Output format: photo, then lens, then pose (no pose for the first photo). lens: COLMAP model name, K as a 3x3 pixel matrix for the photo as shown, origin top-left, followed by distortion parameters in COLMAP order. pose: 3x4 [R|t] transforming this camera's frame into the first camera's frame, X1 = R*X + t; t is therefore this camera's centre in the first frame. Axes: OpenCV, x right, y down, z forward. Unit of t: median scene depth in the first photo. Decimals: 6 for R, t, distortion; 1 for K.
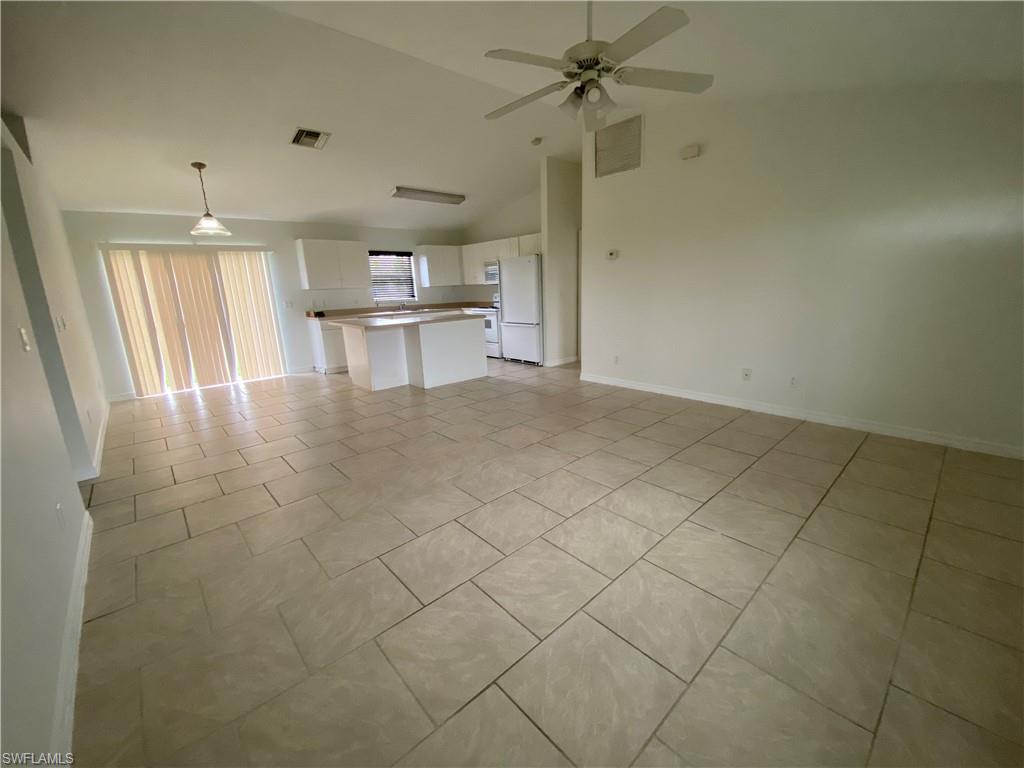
lens RADIAL K [[417.7, 0, 512.0], [0, 417.7, 384.0], [0, 0, 1]] dist [-0.045532, -0.000035]
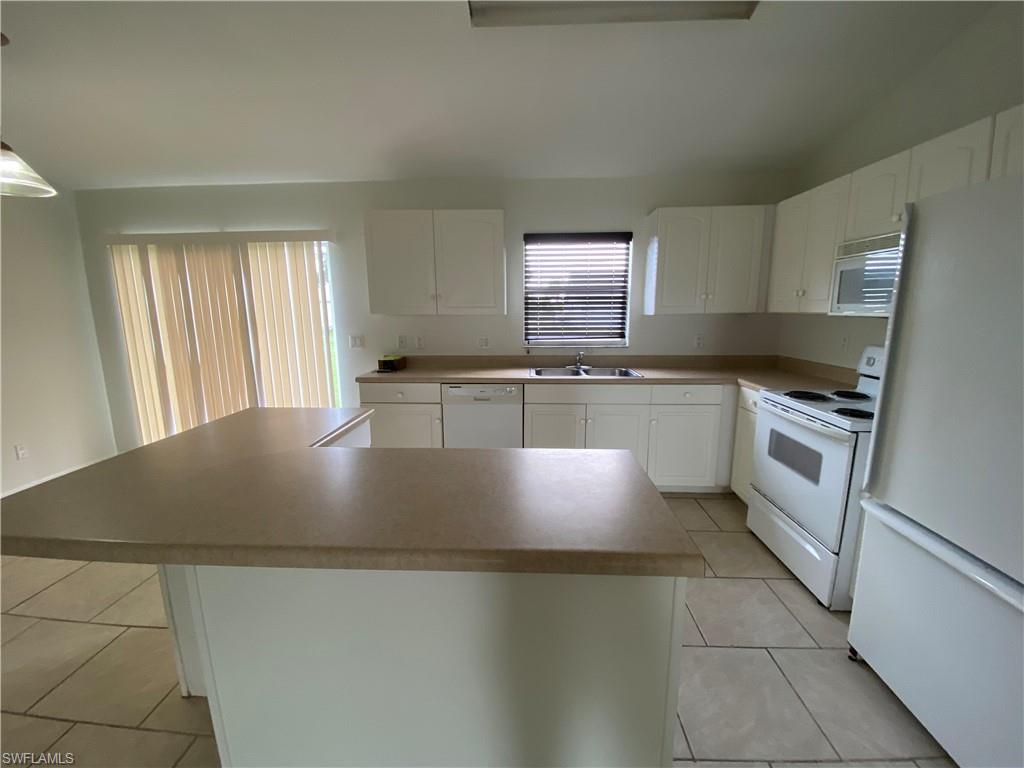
lens RADIAL K [[414.0, 0, 512.0], [0, 414.0, 384.0], [0, 0, 1]] dist [0.031765, -0.026057]
pose [[0.715656, 0.150106, -0.682133, -0.017699], [-0.170925, 0.984576, 0.037334, -0.166818], [0.677216, 0.089875, 0.730274, 0.647366]]
